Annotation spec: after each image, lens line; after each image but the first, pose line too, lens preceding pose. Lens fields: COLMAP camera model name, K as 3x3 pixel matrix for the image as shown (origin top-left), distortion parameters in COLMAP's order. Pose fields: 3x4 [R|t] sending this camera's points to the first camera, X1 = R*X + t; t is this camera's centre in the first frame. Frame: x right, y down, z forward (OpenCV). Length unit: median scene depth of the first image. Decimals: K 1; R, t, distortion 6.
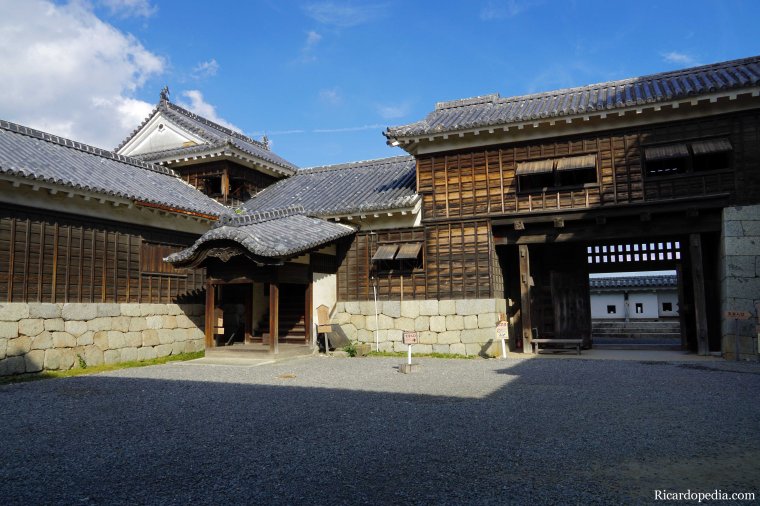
lens RADIAL K [[597.7, 0, 380.0], [0, 597.7, 253.0], [0, 0, 1]] dist [0.000627, 0.003994]
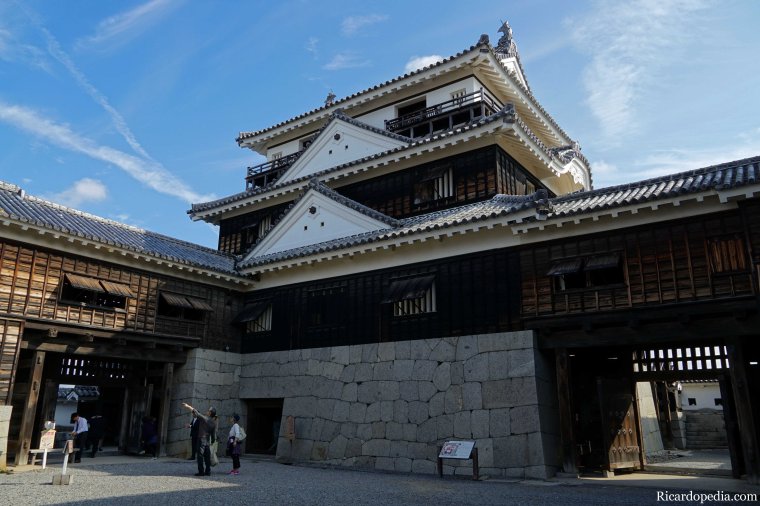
lens RADIAL K [[597.7, 0, 380.0], [0, 597.7, 253.0], [0, 0, 1]] dist [0.000627, 0.003994]
pose [[0.161315, 0.277369, 0.947124, -0.701727], [-0.111480, 0.958672, -0.261763, 0.028843], [-0.980586, -0.063360, 0.185569, 0.283267]]
